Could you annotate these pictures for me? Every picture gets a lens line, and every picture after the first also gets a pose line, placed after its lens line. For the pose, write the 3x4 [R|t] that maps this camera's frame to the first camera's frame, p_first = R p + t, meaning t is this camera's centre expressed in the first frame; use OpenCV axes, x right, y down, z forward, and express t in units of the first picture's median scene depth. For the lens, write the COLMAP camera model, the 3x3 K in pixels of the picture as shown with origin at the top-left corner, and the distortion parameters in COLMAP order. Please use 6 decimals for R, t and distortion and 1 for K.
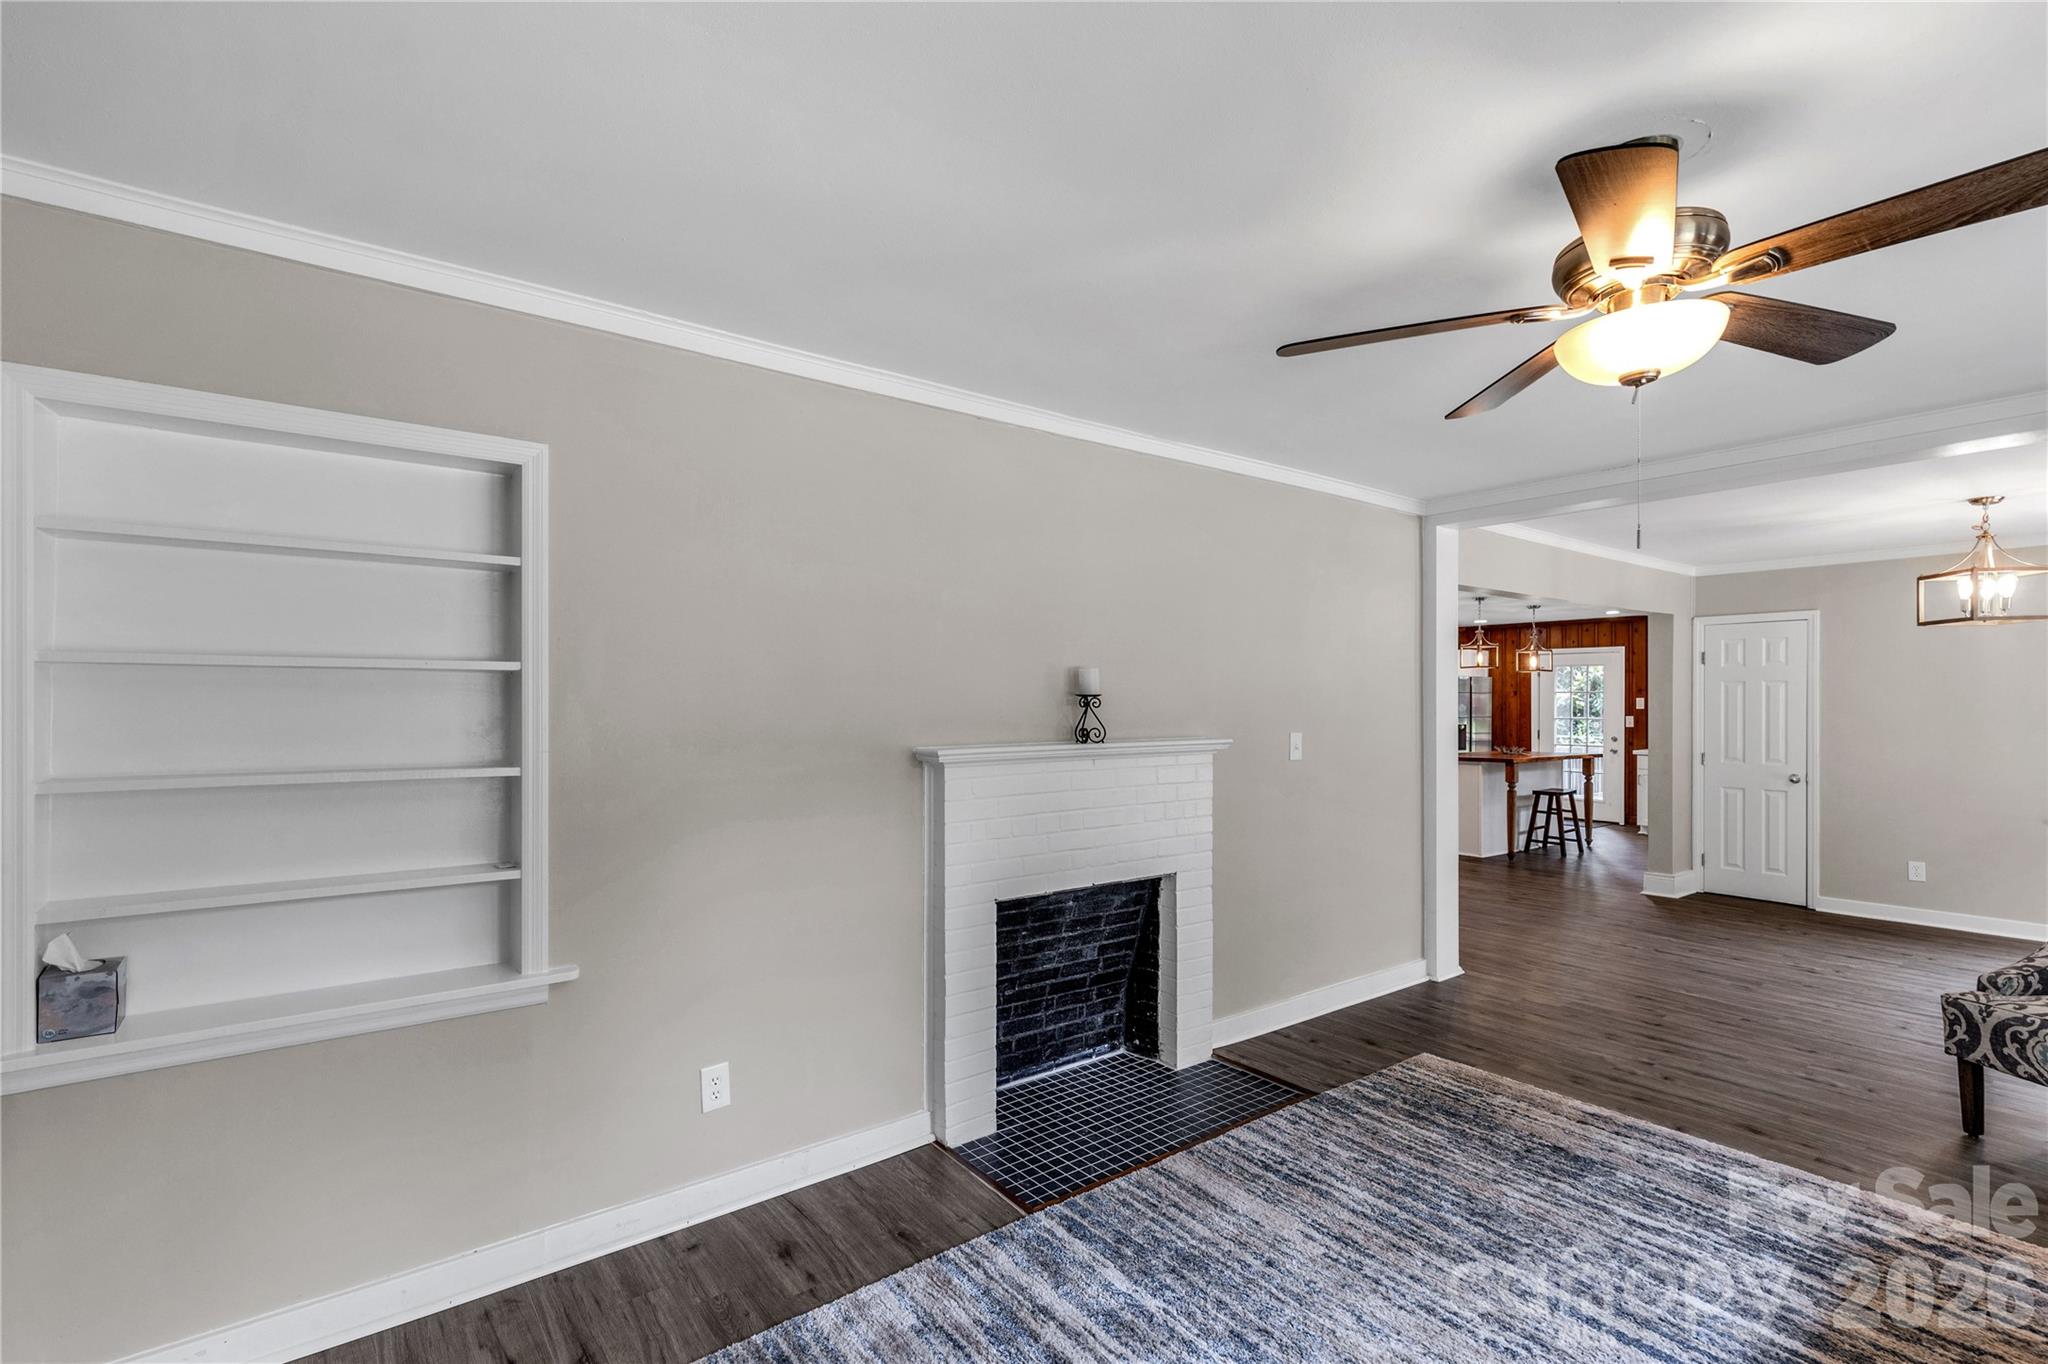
lens RADIAL K [[915.5, 0, 1024.0], [0, 915.5, 682.0], [0, 0, 1]] dist [-0.000360, -0.000437]
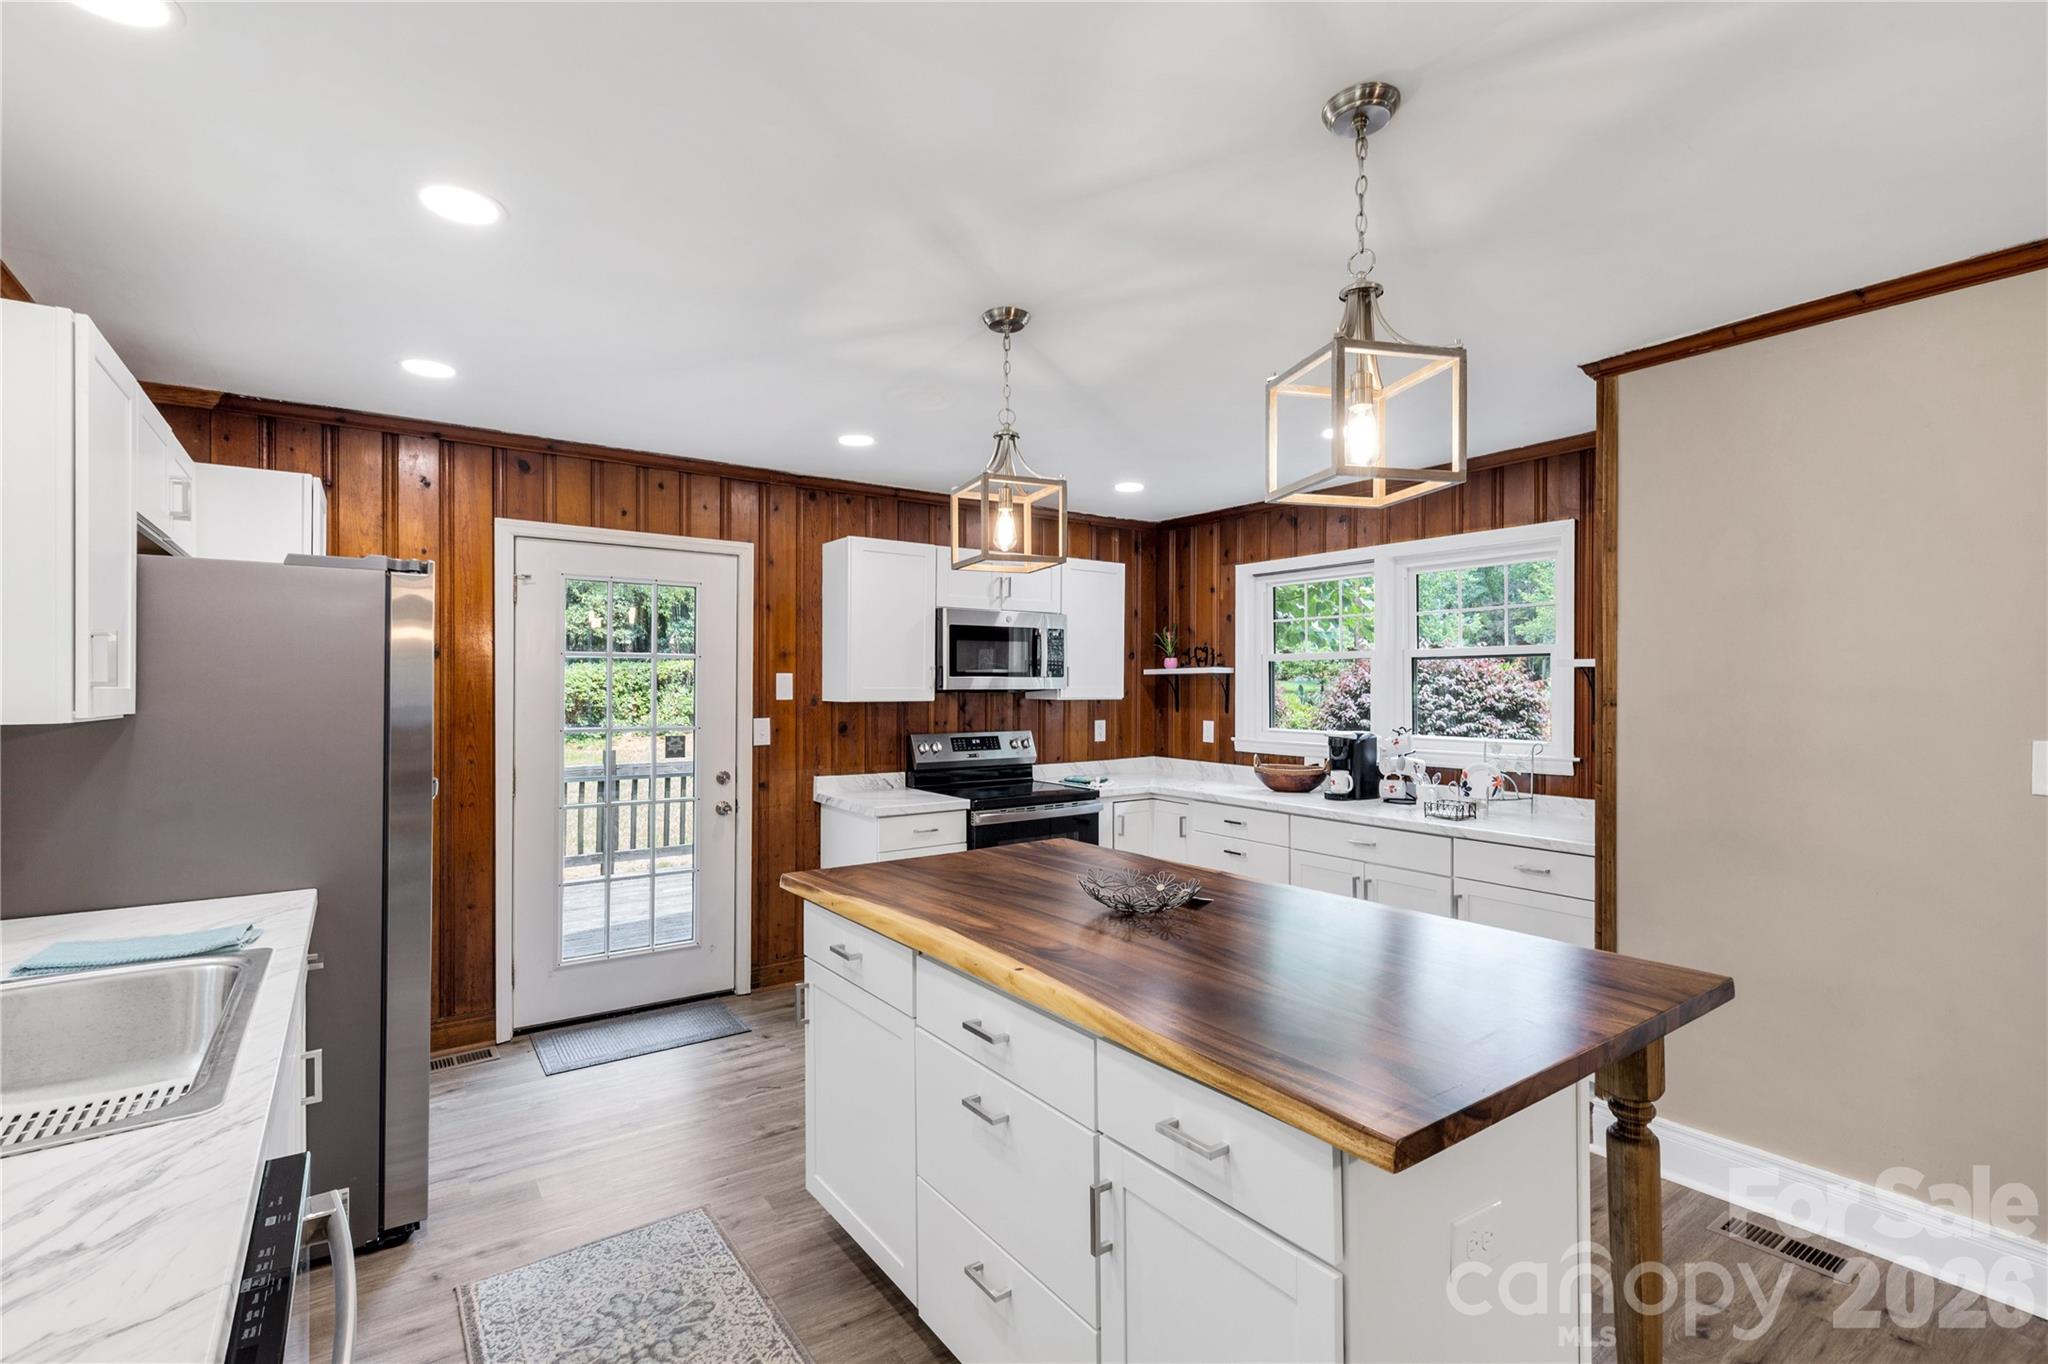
lens RADIAL K [[915.5, 0, 1024.0], [0, 915.5, 682.0], [0, 0, 1]] dist [-0.000360, -0.000437]
pose [[0.030155, -0.005706, 0.999529, 0.260329], [-0.032792, 0.999440, 0.006695, 0.014881], [-0.999007, -0.032978, 0.029951, 0.870081]]
